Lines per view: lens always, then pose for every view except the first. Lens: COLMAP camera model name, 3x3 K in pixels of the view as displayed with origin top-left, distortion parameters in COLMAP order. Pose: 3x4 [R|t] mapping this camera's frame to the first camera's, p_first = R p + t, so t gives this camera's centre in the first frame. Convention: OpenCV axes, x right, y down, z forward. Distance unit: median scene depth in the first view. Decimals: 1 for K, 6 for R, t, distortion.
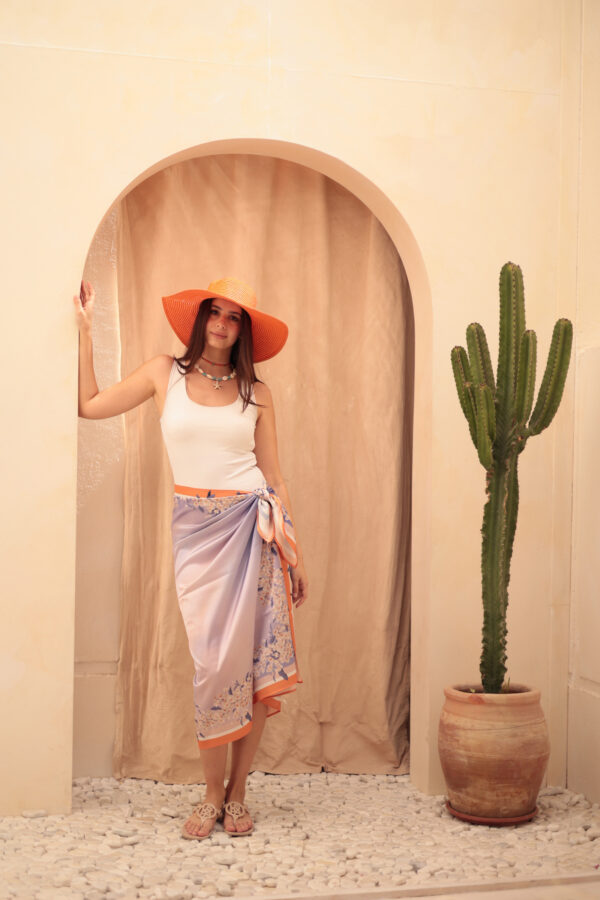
lens RADIAL K [[1242.7, 0, 300.0], [0, 1242.7, 450.0], [0, 0, 1]] dist [-0.002020, -0.073693]
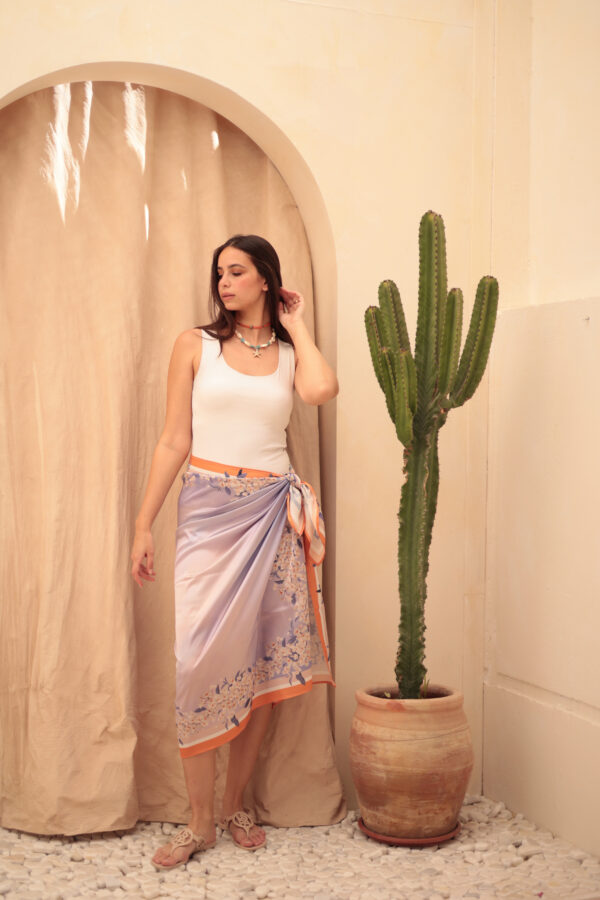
lens RADIAL K [[1269.7, 0, 304.5], [0, 1269.7, 445.0], [0, 0, 1]] dist [0.039983, -0.276514]
pose [[0.991472, -0.006885, 0.130140, -0.038198], [0.004174, 0.999769, 0.021095, -0.004494], [-0.130255, -0.020372, 0.991271, 0.112903]]
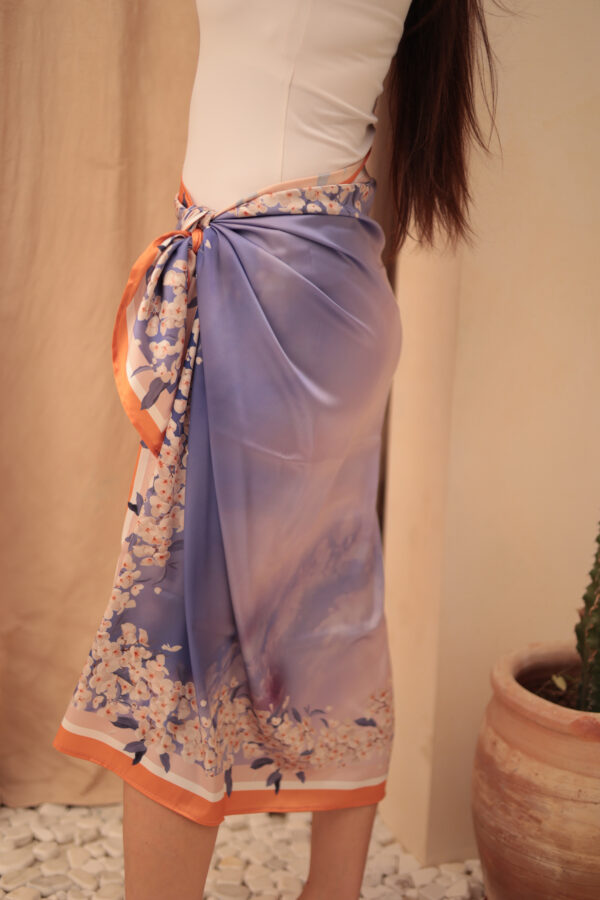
lens RADIAL K [[1269.7, 0, 304.5], [0, 1269.7, 445.0], [0, 0, 1]] dist [0.039983, -0.276514]
pose [[0.988411, -0.005762, 0.151693, -0.013245], [-0.030995, 0.970567, 0.238828, 0.014003], [-0.148604, -0.240762, 0.959141, 0.628504]]
